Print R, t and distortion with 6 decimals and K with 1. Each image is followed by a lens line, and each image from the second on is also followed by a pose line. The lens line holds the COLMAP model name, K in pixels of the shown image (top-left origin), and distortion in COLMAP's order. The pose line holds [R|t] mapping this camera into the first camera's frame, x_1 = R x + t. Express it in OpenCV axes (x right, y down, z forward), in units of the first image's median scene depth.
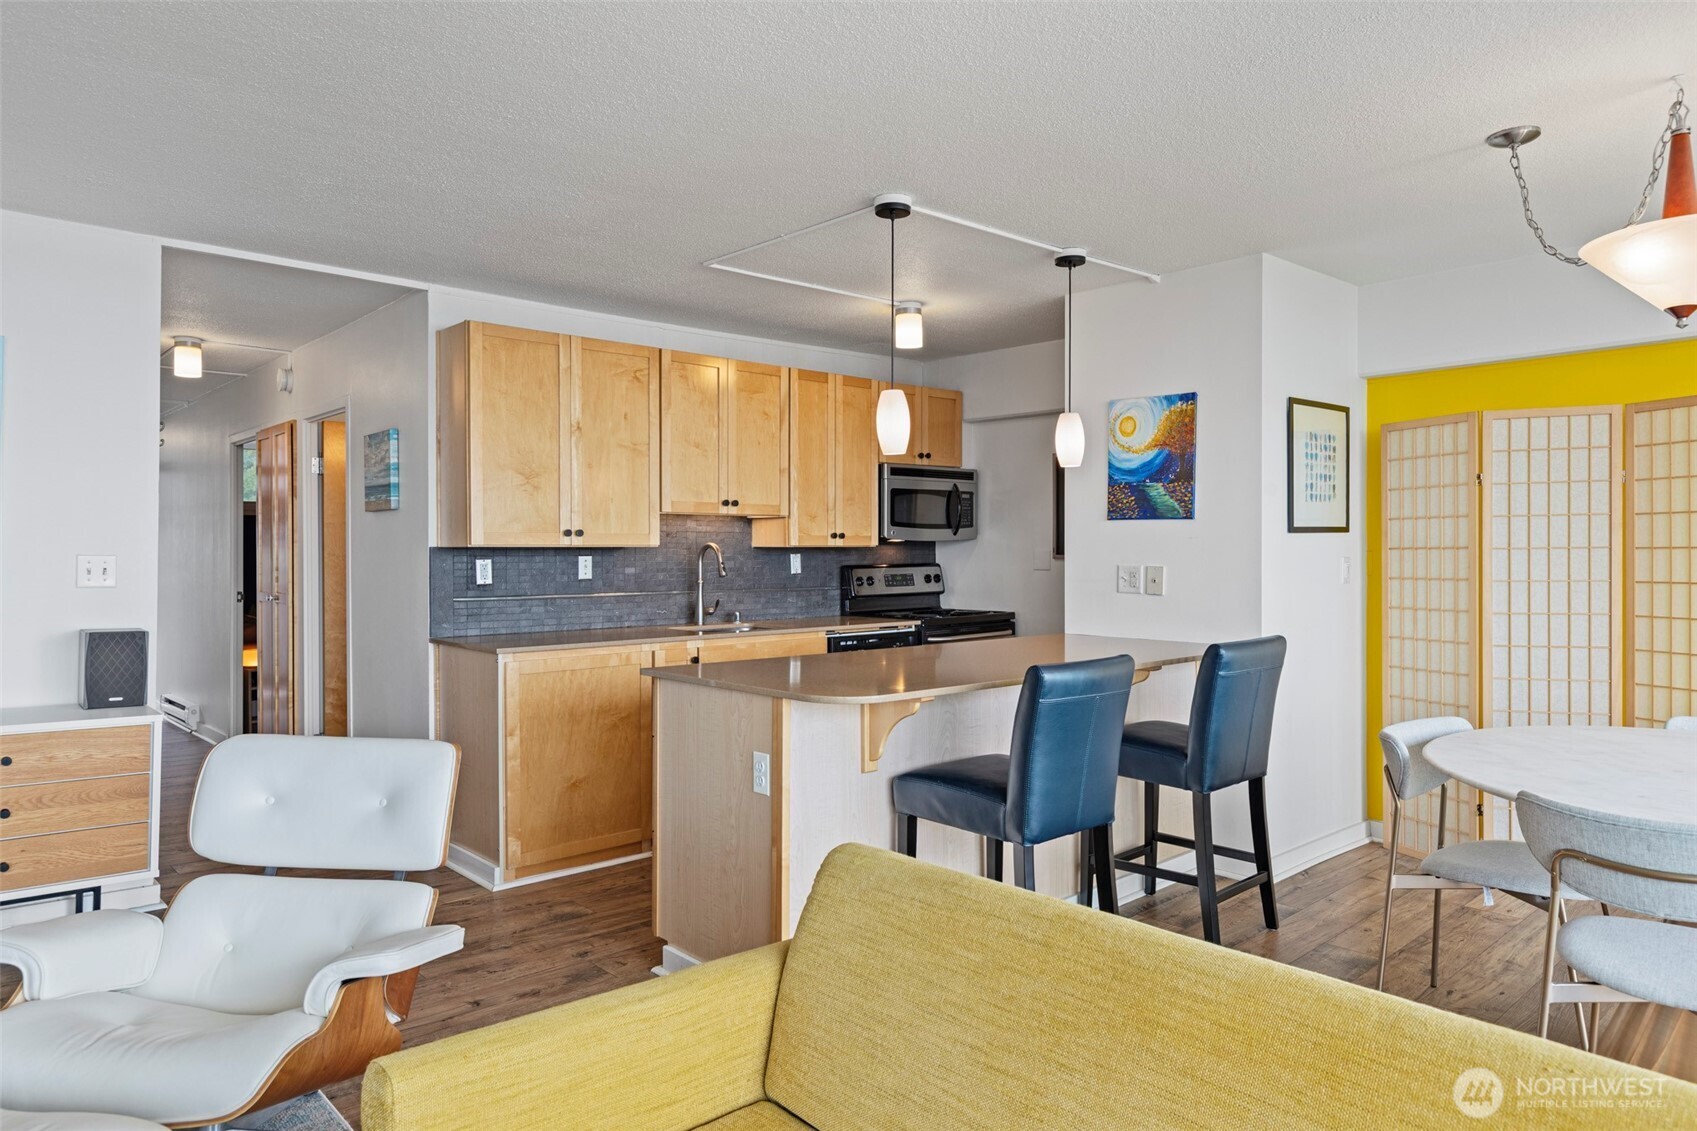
lens RADIAL K [[1068.3, 0, 849.6], [0, 1068.3, 553.7], [0, 0, 1]] dist [0.006230, -0.000112]
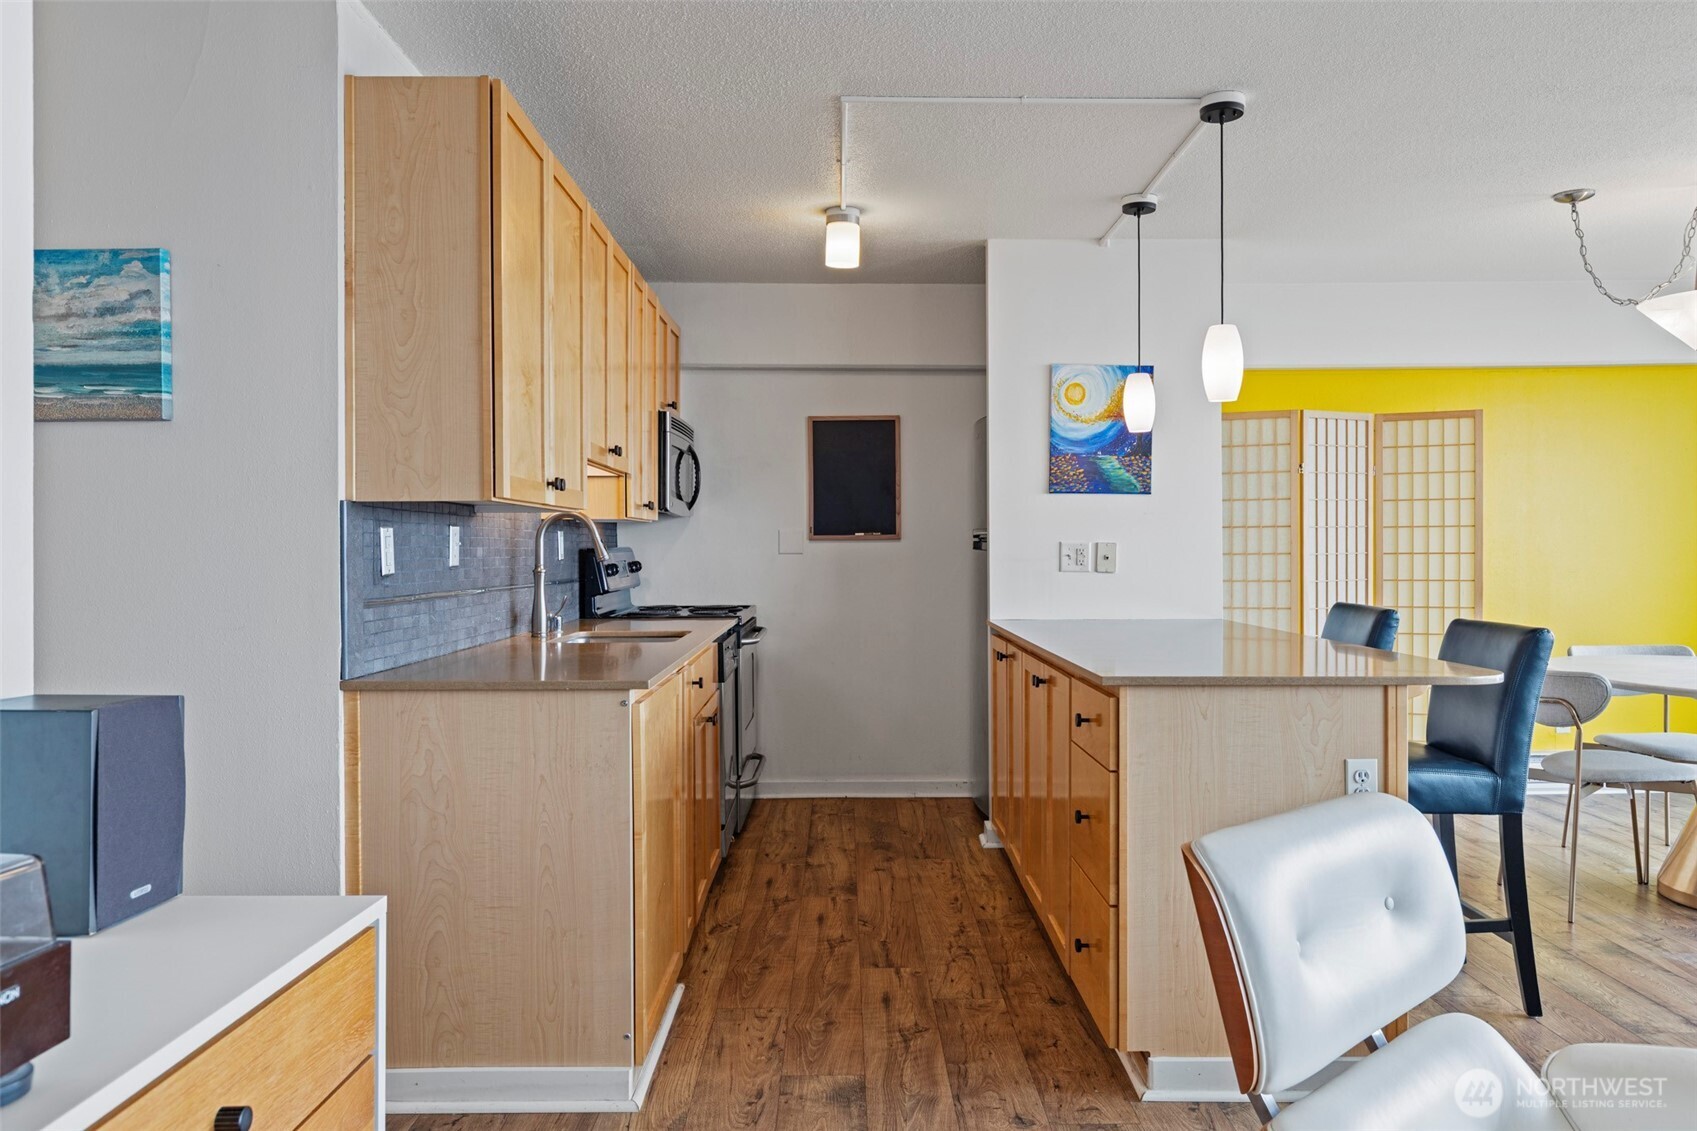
lens RADIAL K [[1205.1, 0, 854.8], [0, 1205.1, 557.8], [0, 0, 1]] dist [0.009934, 0.001898]
pose [[0.664789, -0.005985, 0.747007, -0.613848], [0.003209, 0.999982, 0.005156, 0.017434], [-0.747024, -0.001030, 0.664796, 0.412593]]
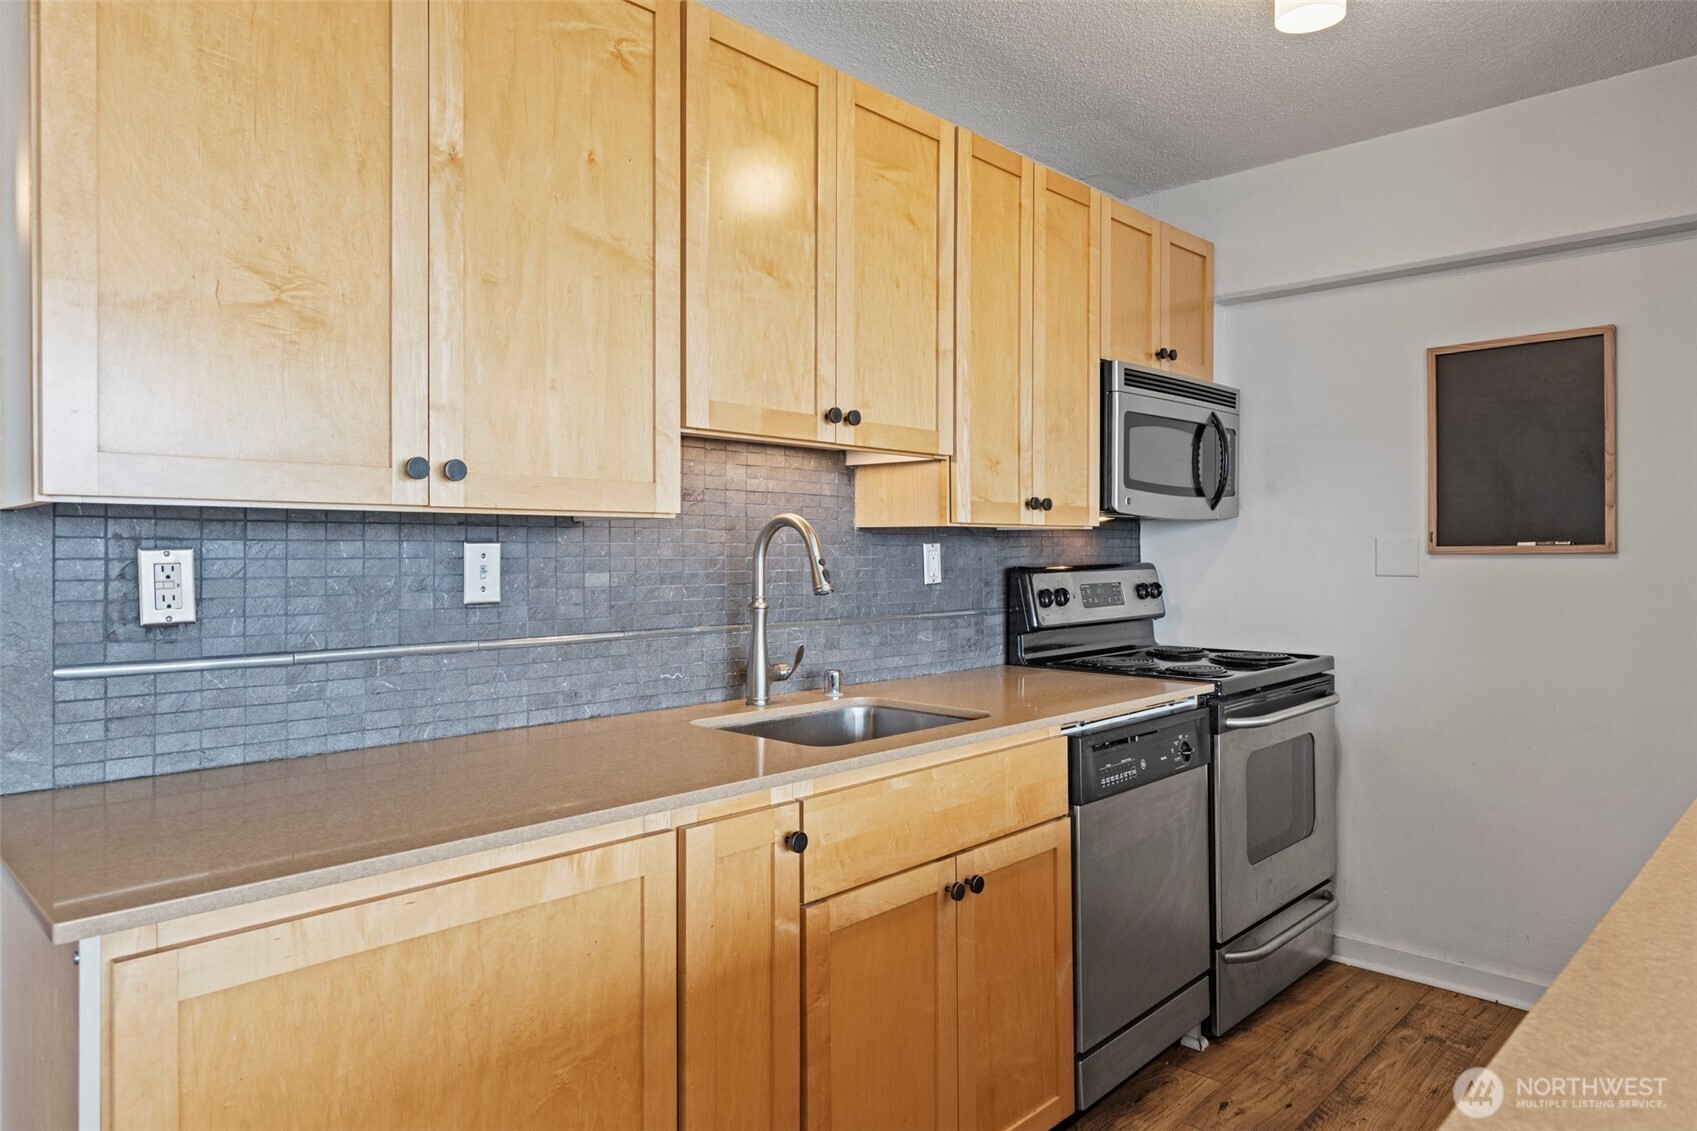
lens RADIAL K [[1035.4, 0, 844.6], [0, 1035.4, 550.9], [0, 0, 1]] dist [-0.000392, 0.000602]
pose [[0.998449, 0.001451, 0.055662, -0.142097], [-0.001268, 0.999994, -0.003327, 0.006387], [-0.055666, 0.003251, 0.998444, 0.639548]]
